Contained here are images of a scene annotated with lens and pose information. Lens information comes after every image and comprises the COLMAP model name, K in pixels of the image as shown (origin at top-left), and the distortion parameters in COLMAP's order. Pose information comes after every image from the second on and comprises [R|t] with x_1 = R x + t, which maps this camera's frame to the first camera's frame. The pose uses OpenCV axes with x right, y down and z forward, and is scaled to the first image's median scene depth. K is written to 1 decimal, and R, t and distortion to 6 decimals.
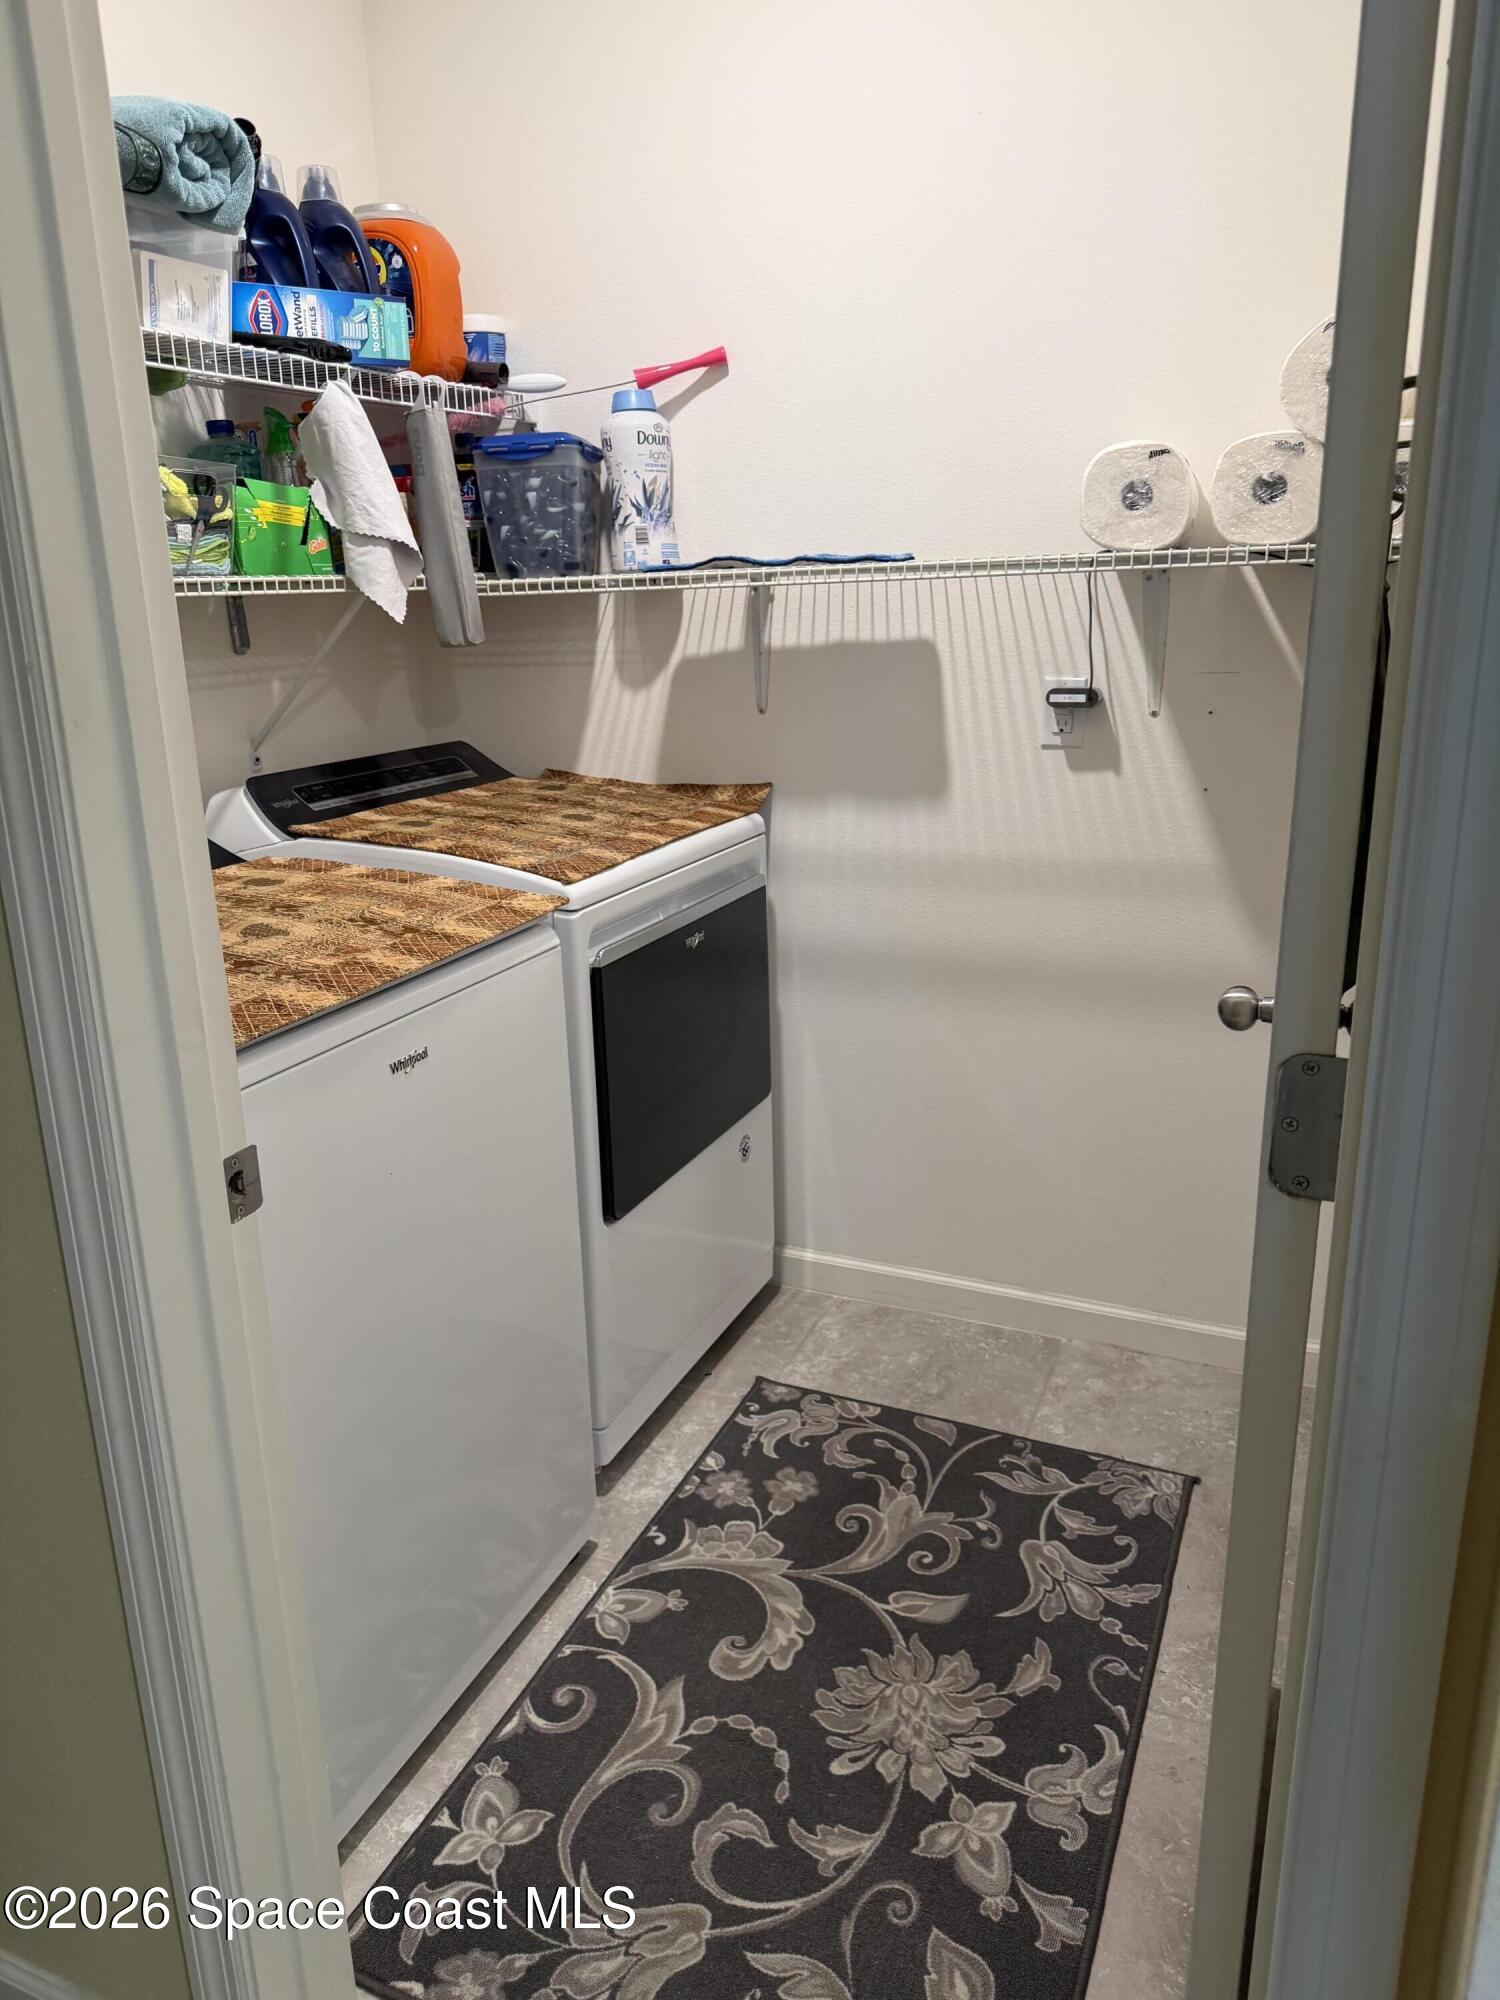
lens RADIAL K [[1388.0, 0, 744.3], [0, 1388.0, 988.6], [0, 0, 1]] dist [0.058473, -0.073120]
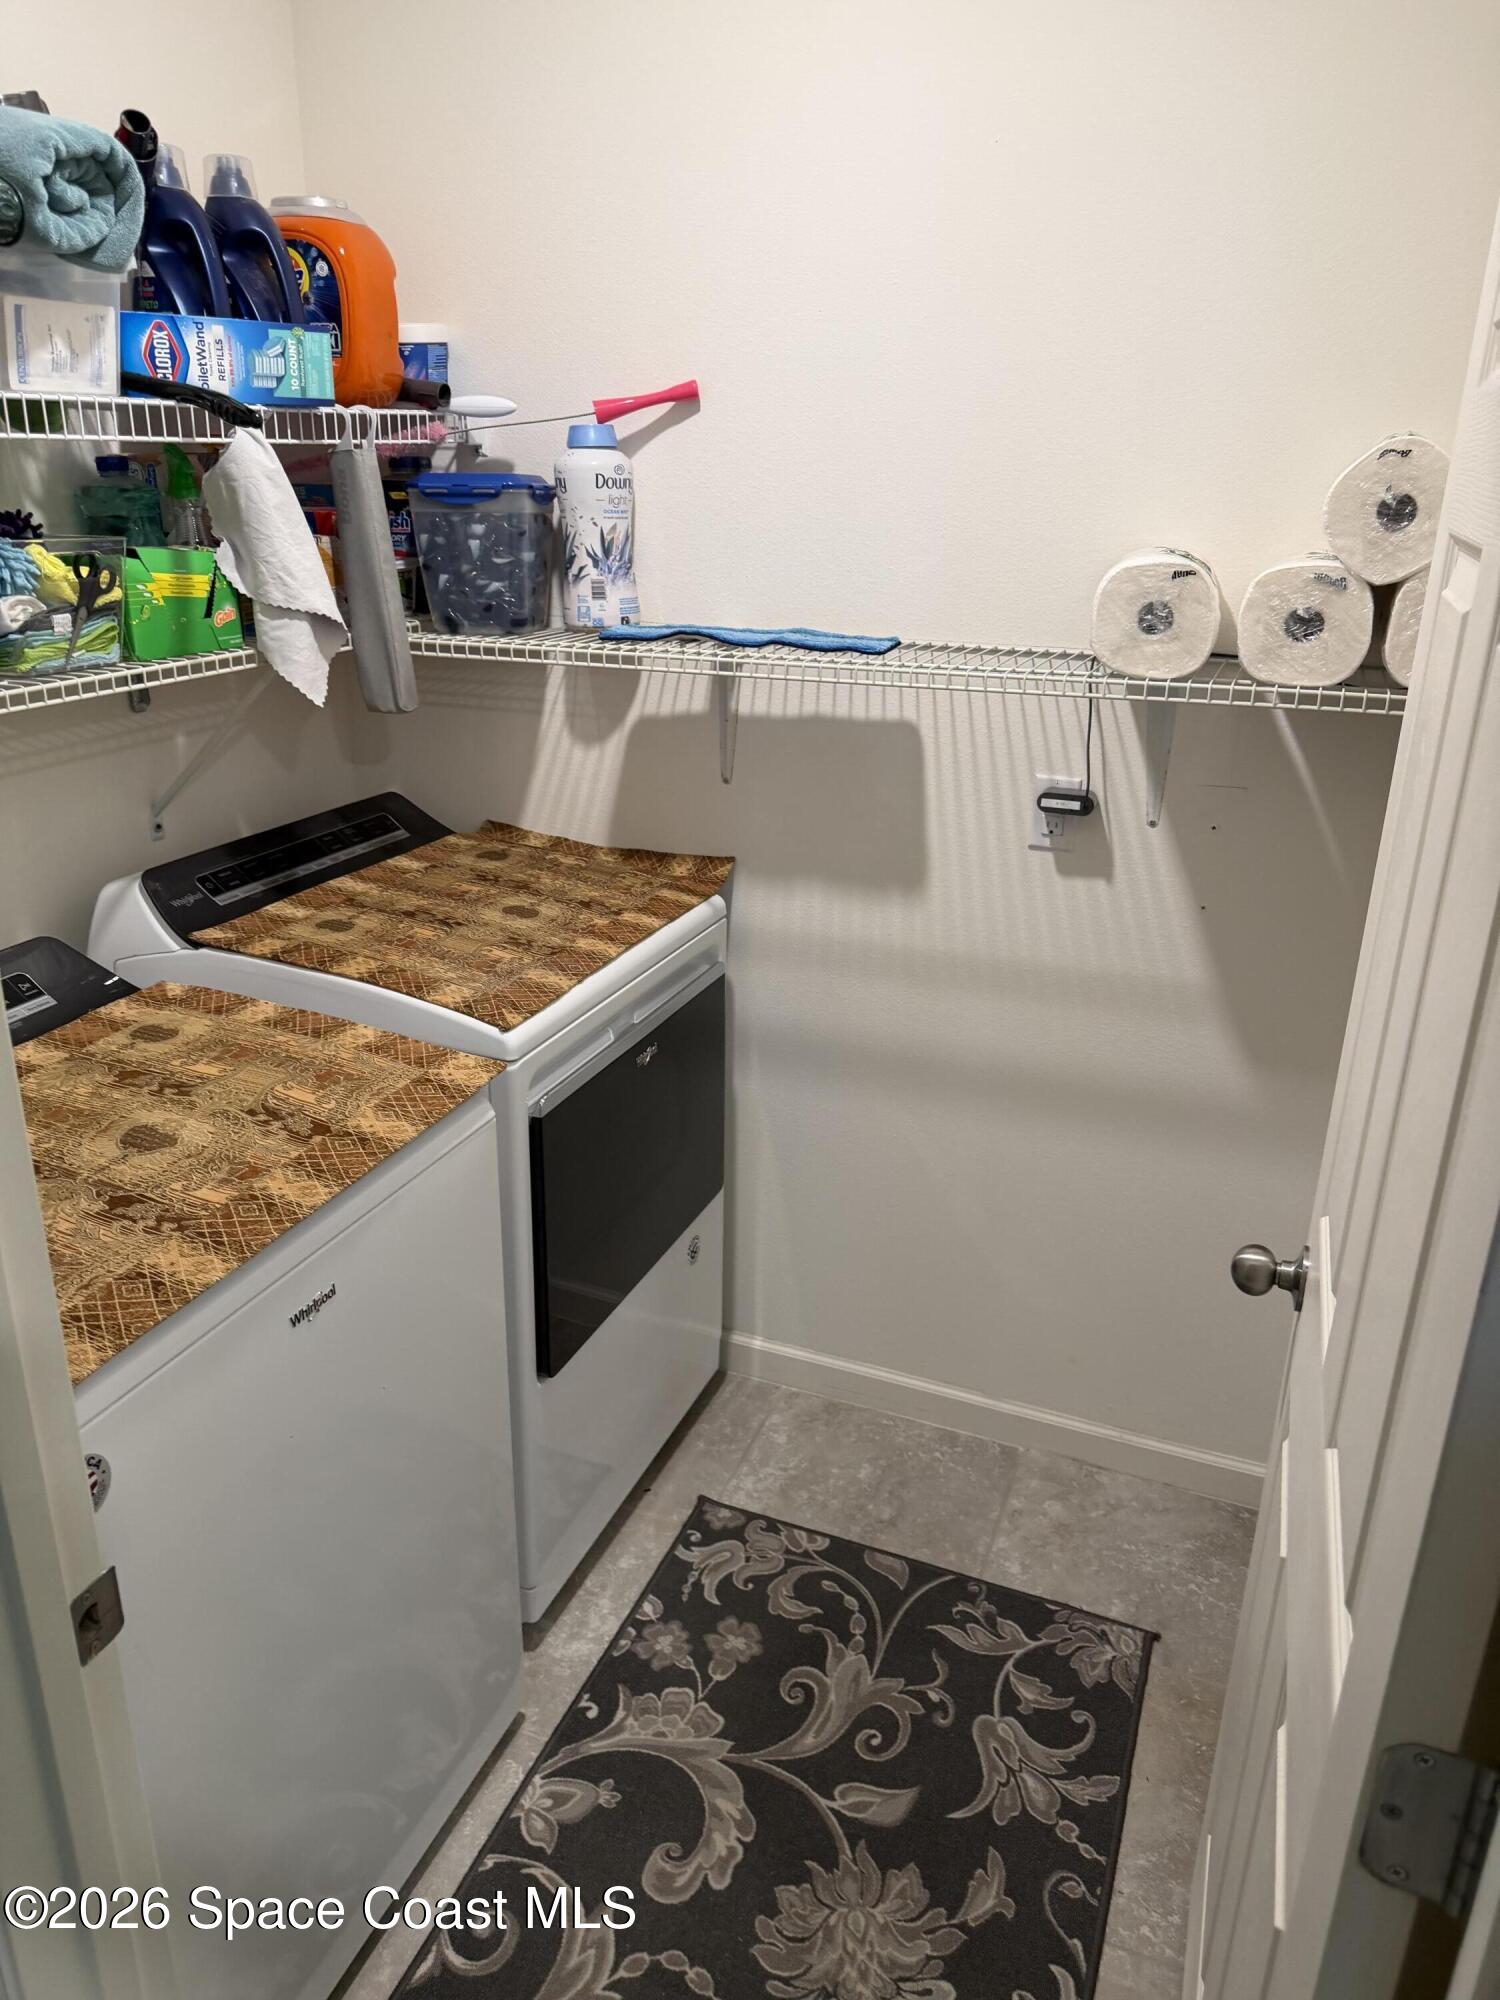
lens RADIAL K [[1388.0, 0, 755.5], [0, 1388.0, 984.6], [0, 0, 1]] dist [0.058473, -0.073120]
pose [[0.998427, 0.027873, 0.048652, -0.009945], [-0.031468, 0.996705, 0.074758, -0.158539], [-0.046408, -0.076171, 0.996014, 0.094464]]
